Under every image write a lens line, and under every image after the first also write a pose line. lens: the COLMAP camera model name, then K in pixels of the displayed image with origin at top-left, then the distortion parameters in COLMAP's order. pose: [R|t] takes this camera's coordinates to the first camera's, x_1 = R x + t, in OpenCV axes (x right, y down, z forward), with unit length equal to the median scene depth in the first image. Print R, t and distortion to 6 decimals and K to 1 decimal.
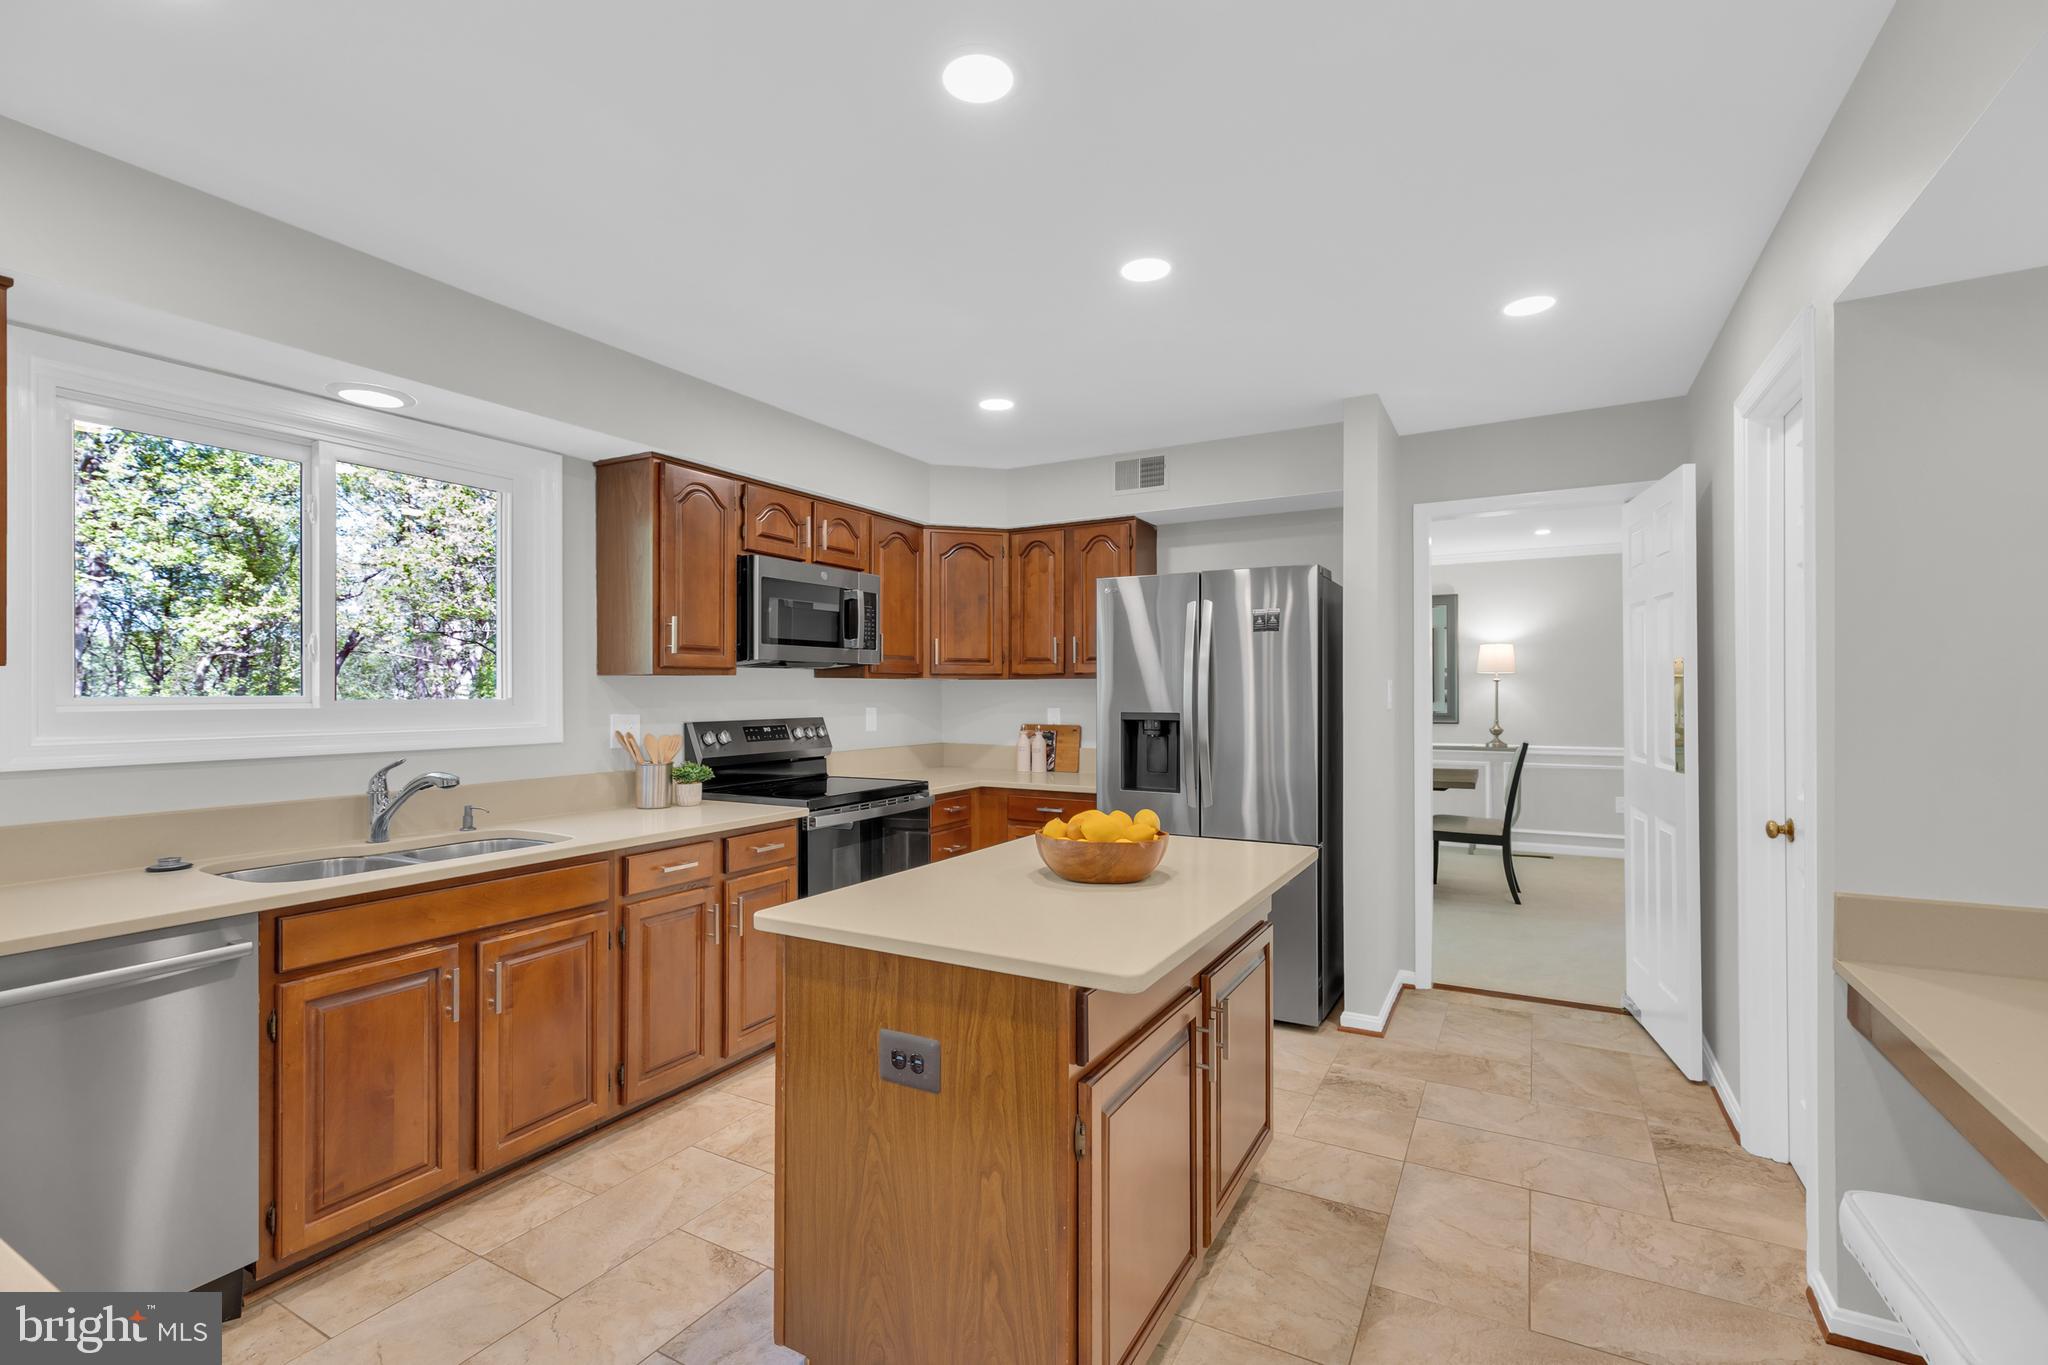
lens RADIAL K [[910.3, 0, 1019.4], [0, 910.3, 687.7], [0, 0, 1]] dist [0.005067, 0.000232]
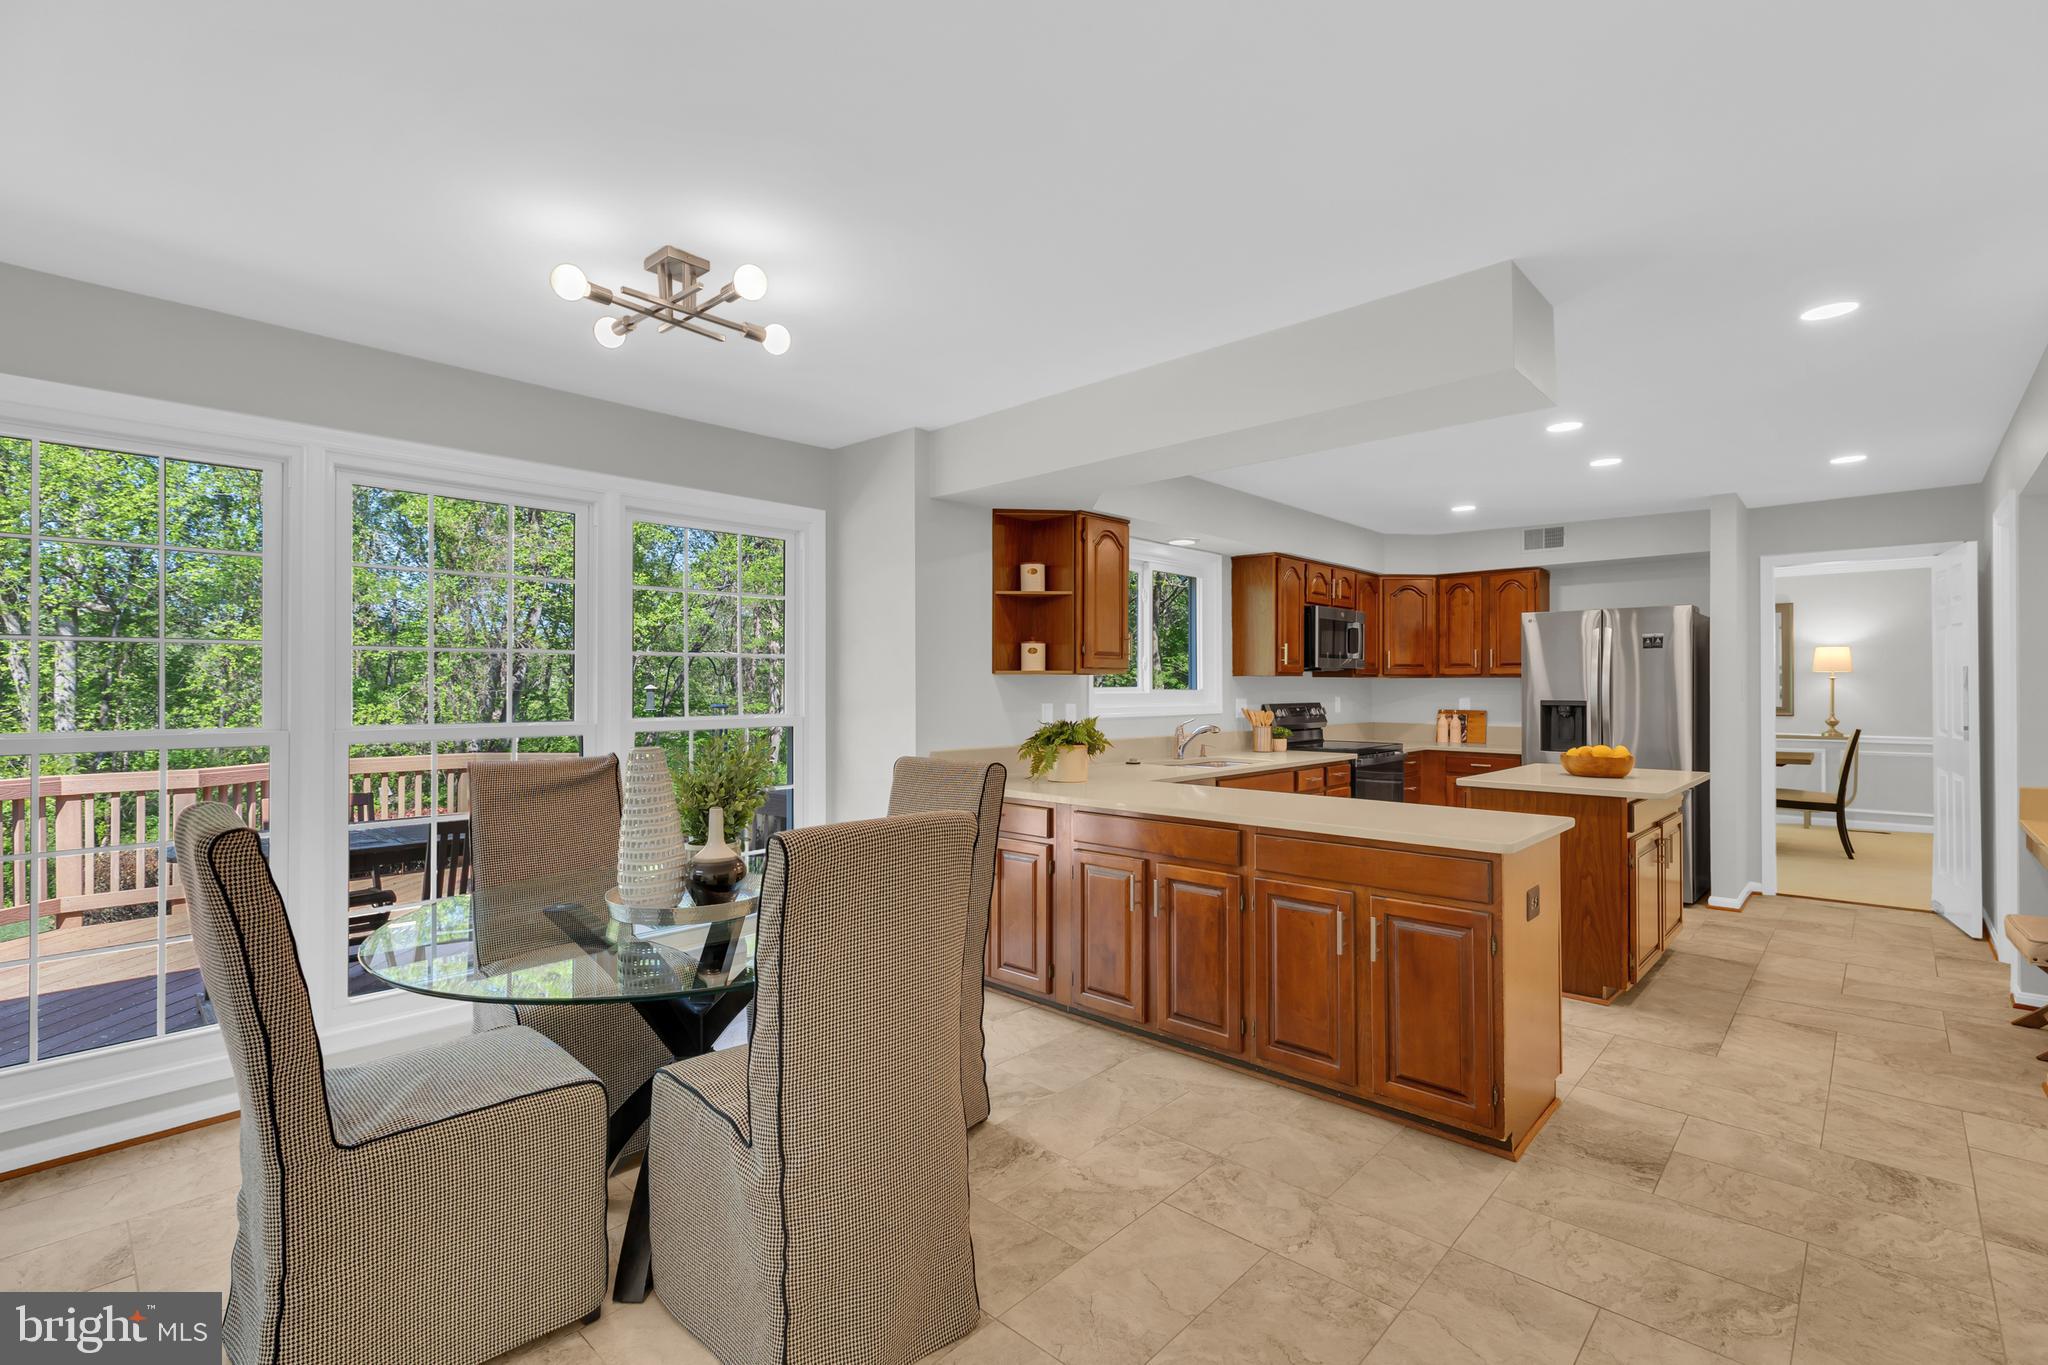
lens RADIAL K [[936.7, 0, 1021.2], [0, 936.7, 678.7], [0, 0, 1]] dist [0.001842, 0.000207]
pose [[0.972380, 0.001158, -0.233402, -0.340202], [-0.002111, 0.999990, -0.003837, -0.001320], [0.233395, 0.004224, 0.972373, -0.678105]]
